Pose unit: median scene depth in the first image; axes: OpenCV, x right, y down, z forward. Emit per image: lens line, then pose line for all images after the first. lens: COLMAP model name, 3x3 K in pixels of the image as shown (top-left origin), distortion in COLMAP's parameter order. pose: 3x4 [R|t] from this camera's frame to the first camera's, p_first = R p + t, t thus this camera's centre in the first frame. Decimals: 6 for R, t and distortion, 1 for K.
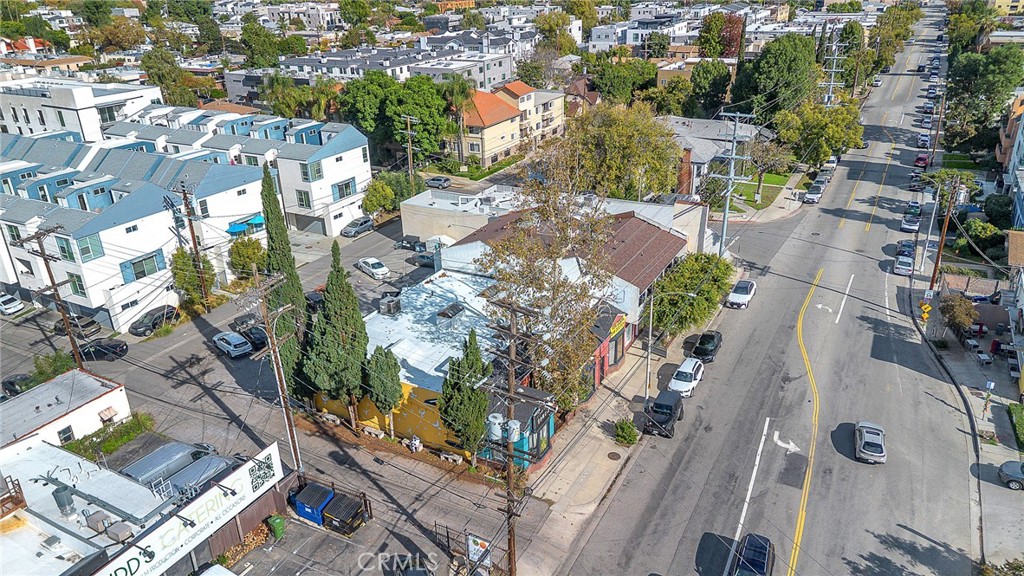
lens RADIAL K [[718.4, 0, 511.8], [0, 718.4, 285.8], [0, 0, 1]] dist [0.056460, -0.048983]
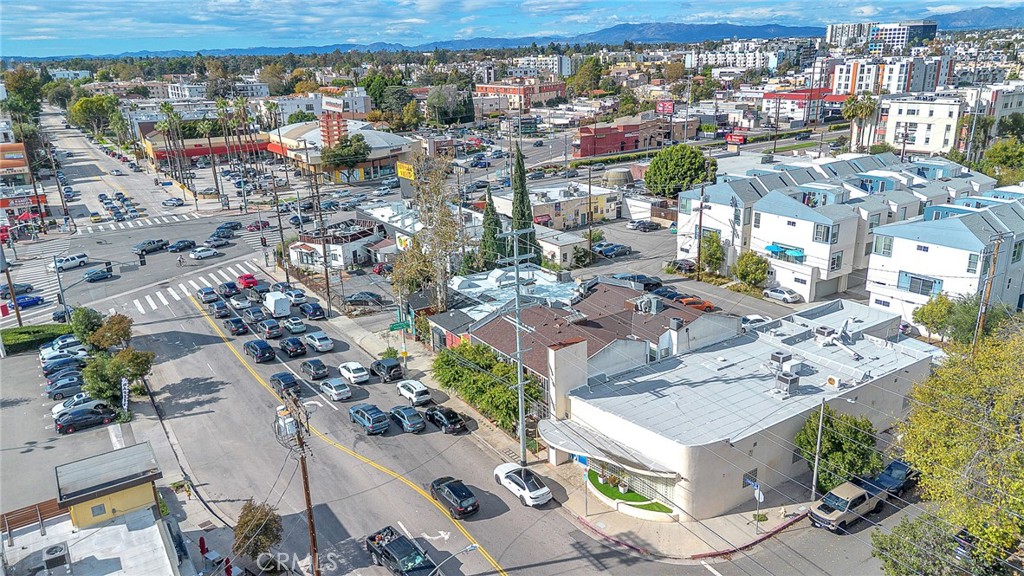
lens RADIAL K [[718.4, 0, 516.4], [0, 718.4, 286.0], [0, 0, 1]] dist [0.056460, -0.048983]
pose [[-0.456845, 0.313044, -0.832644, 0.848952], [-0.322523, 0.814051, 0.483012, -0.490814], [0.829018, 0.489209, -0.270932, 1.077713]]
